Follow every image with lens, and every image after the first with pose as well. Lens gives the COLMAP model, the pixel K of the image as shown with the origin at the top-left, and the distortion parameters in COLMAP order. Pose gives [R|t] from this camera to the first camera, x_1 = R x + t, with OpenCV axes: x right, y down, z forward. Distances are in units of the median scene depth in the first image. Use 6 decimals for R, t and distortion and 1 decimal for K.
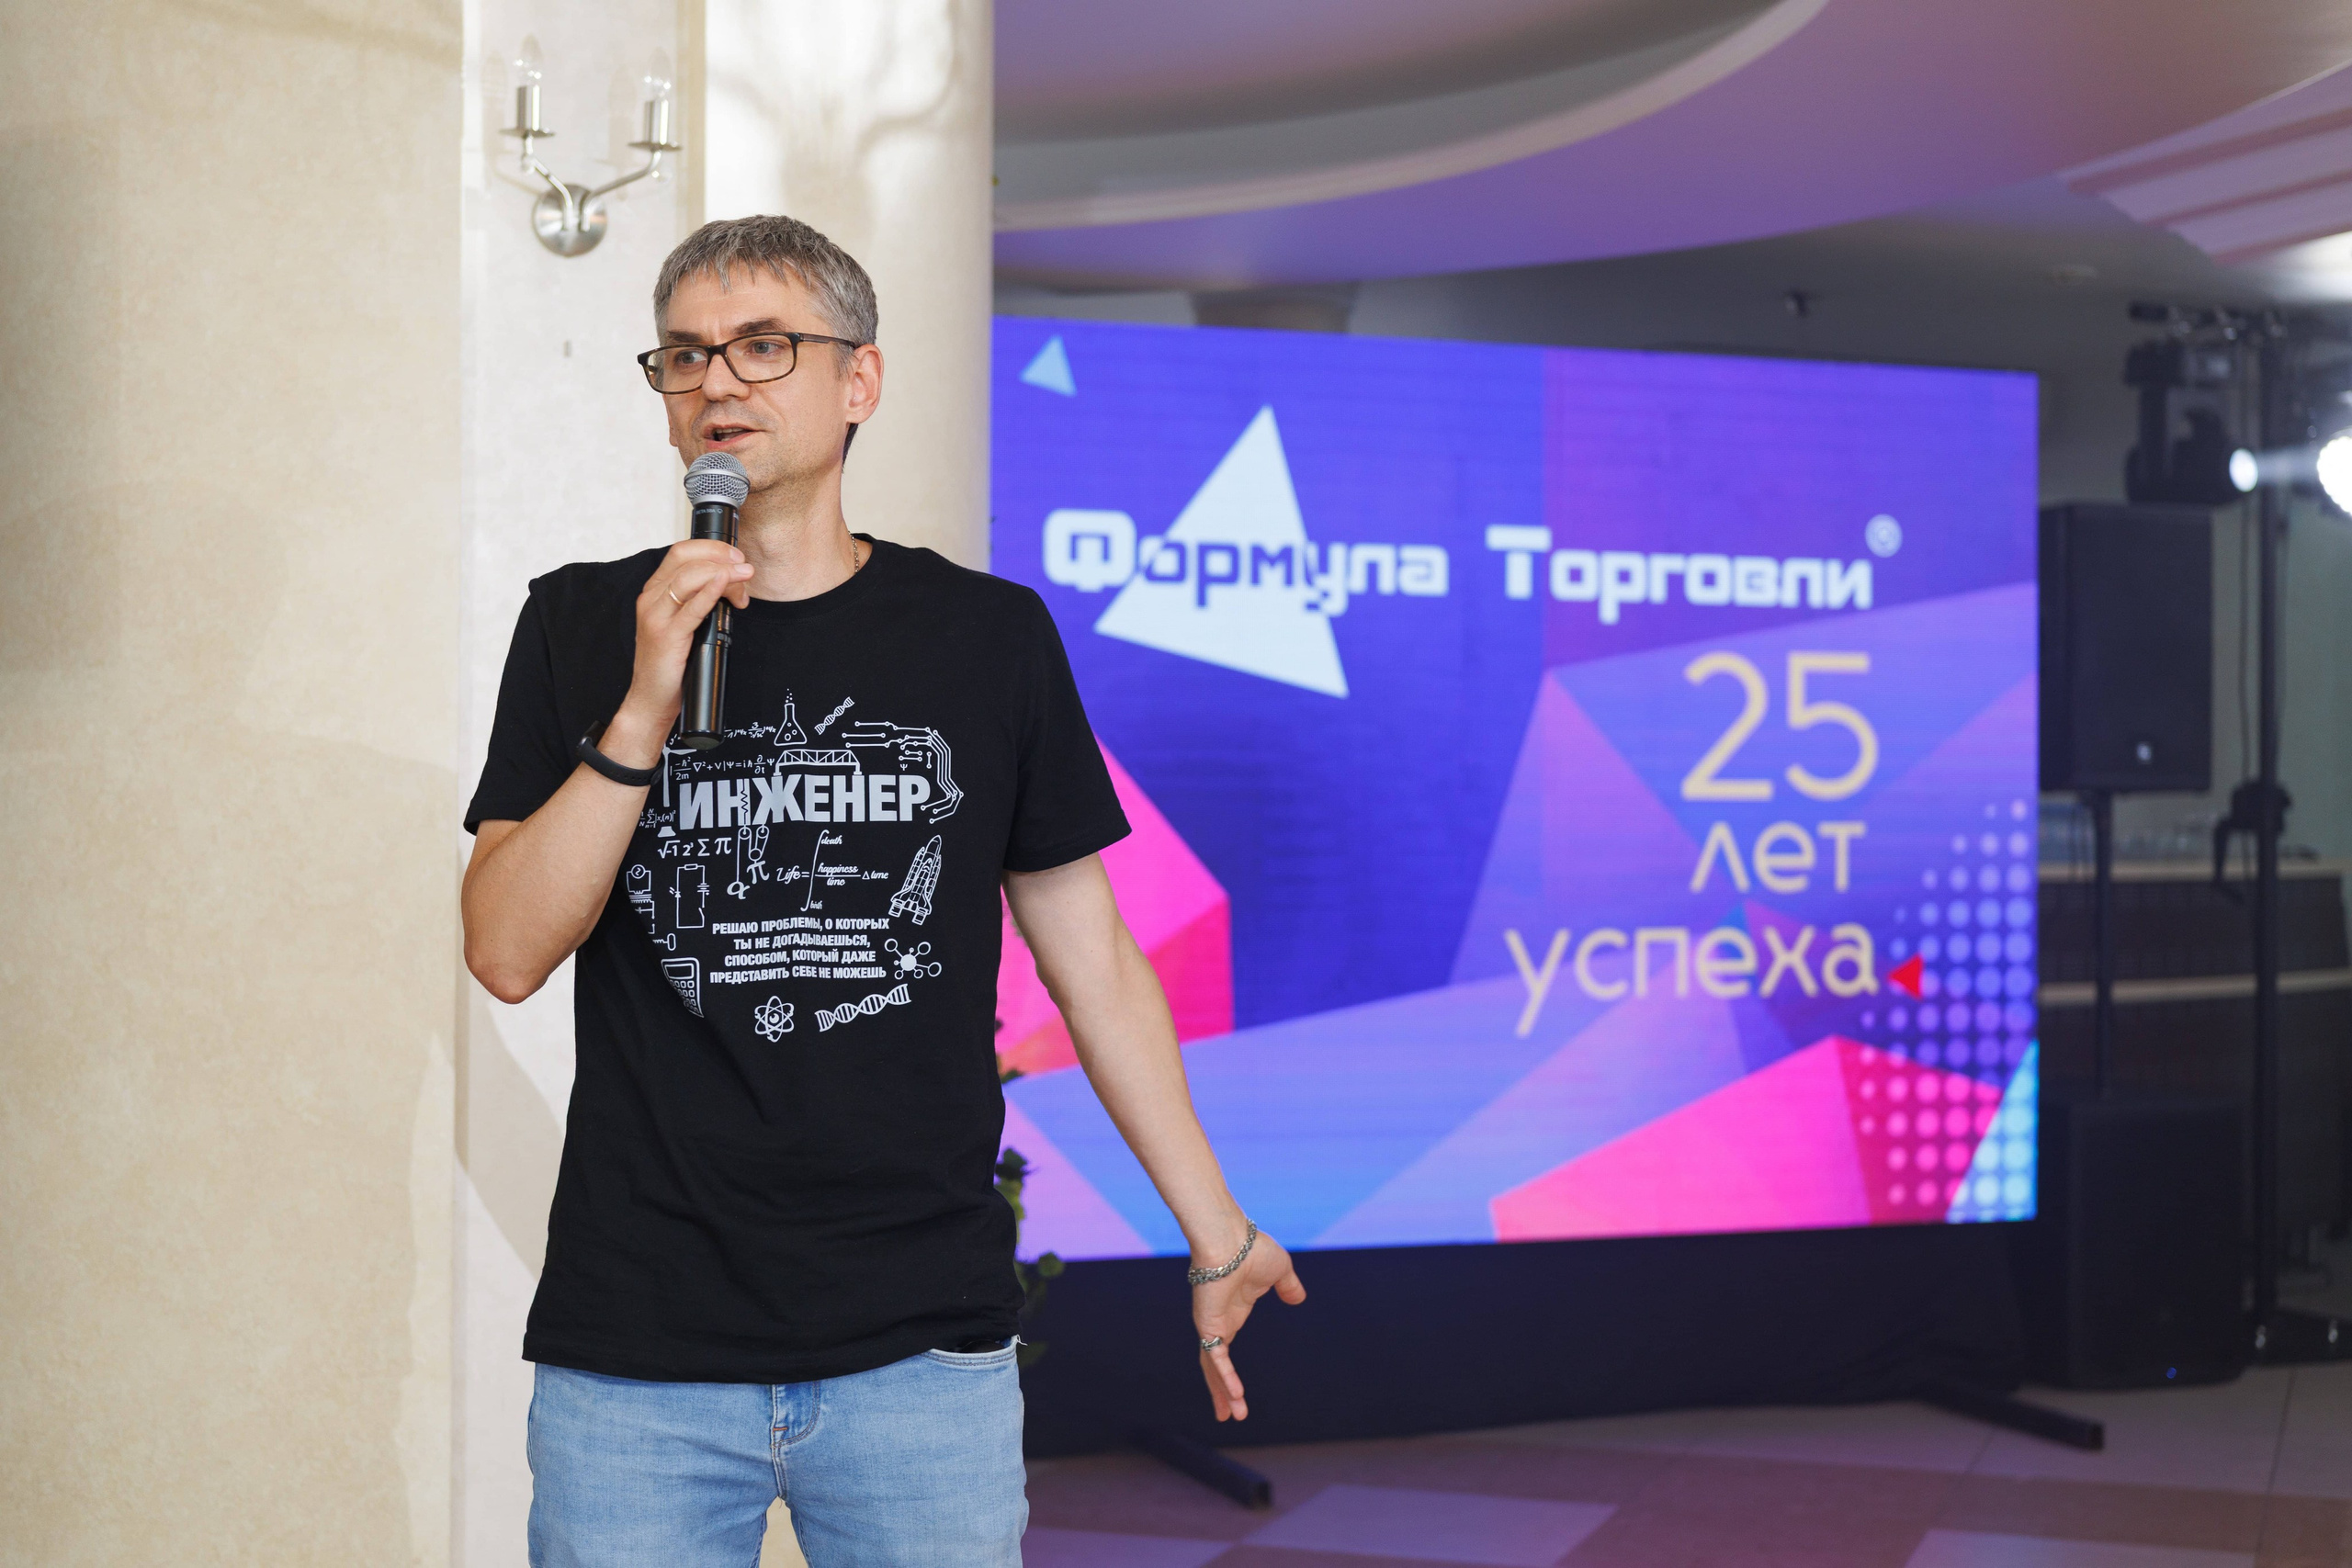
lens RADIAL K [[3359.5, 0, 1190.4], [0, 3359.5, 805.0], [0, 0, 1]] dist [0.028483, 0.000000]
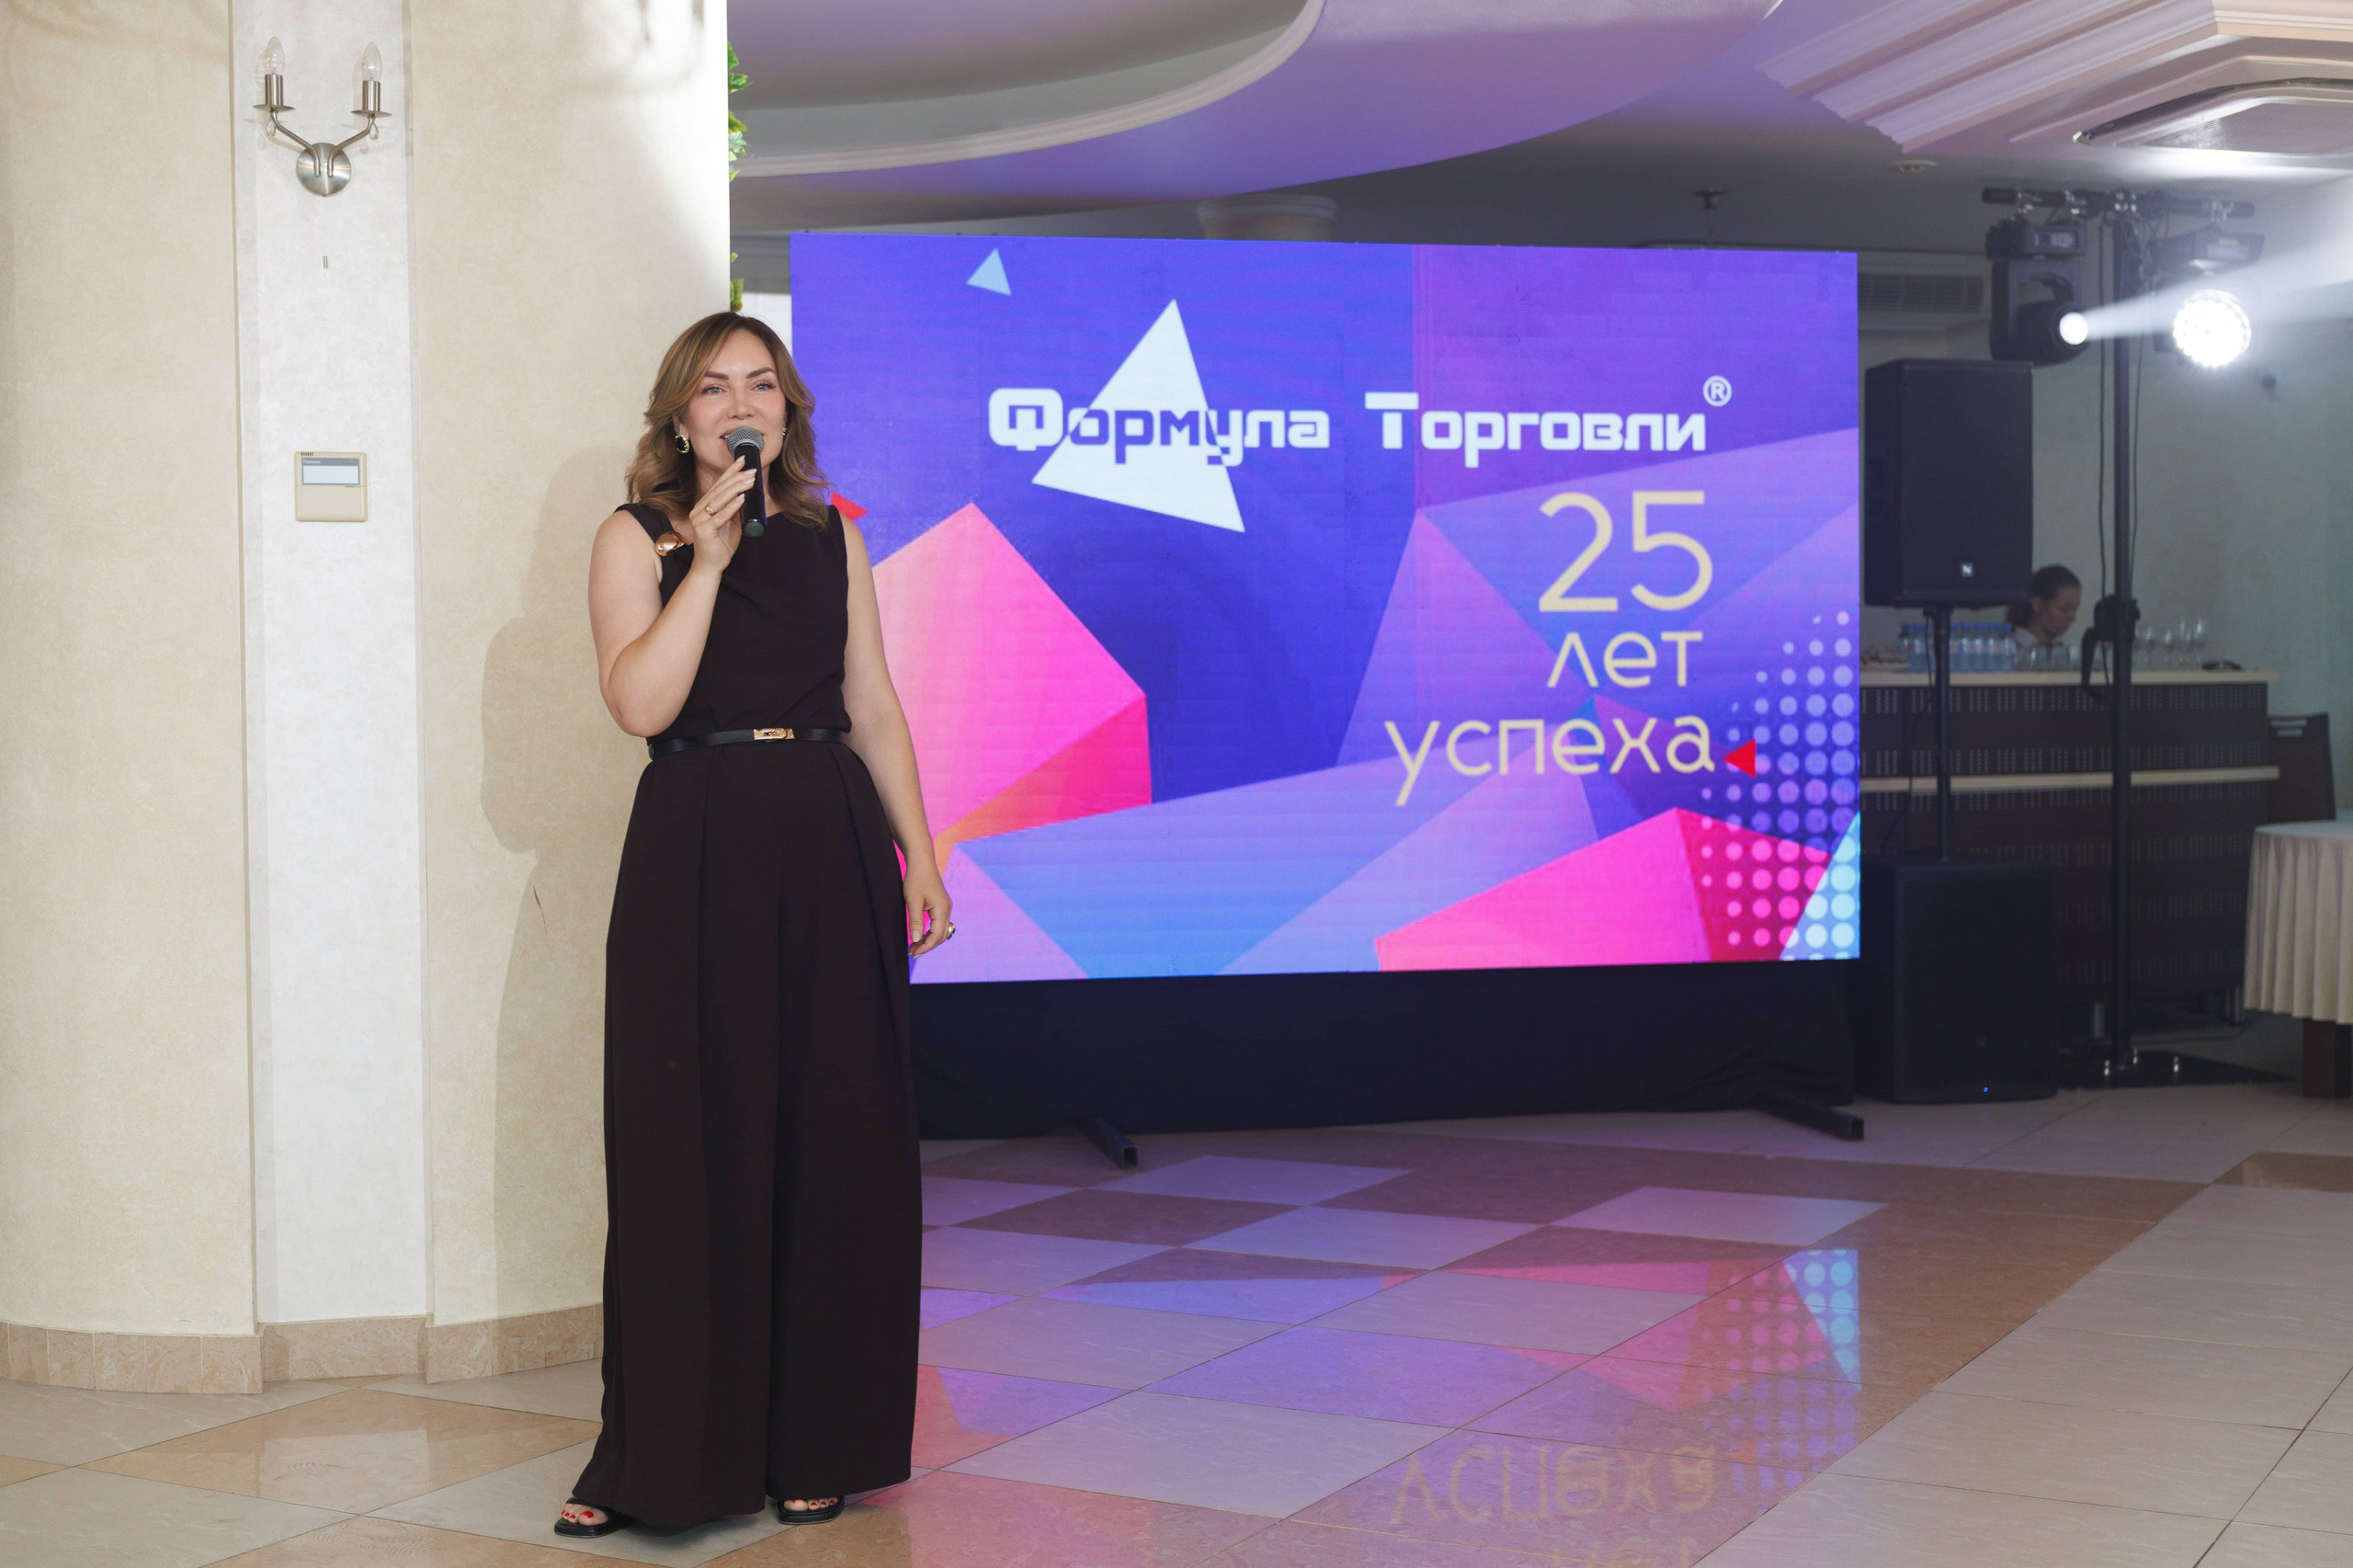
lens RADIAL K [[3049.3, 0, 1229.8], [0, 3049.3, 807.8], [0, 0, 1]] dist [0.017632, 0.000000]
pose [[0.987823, -0.009493, -0.155291, 0.207499], [0.015101, 0.999274, 0.034974, 0.028664], [0.154846, -0.036893, 0.987250, -0.111203]]
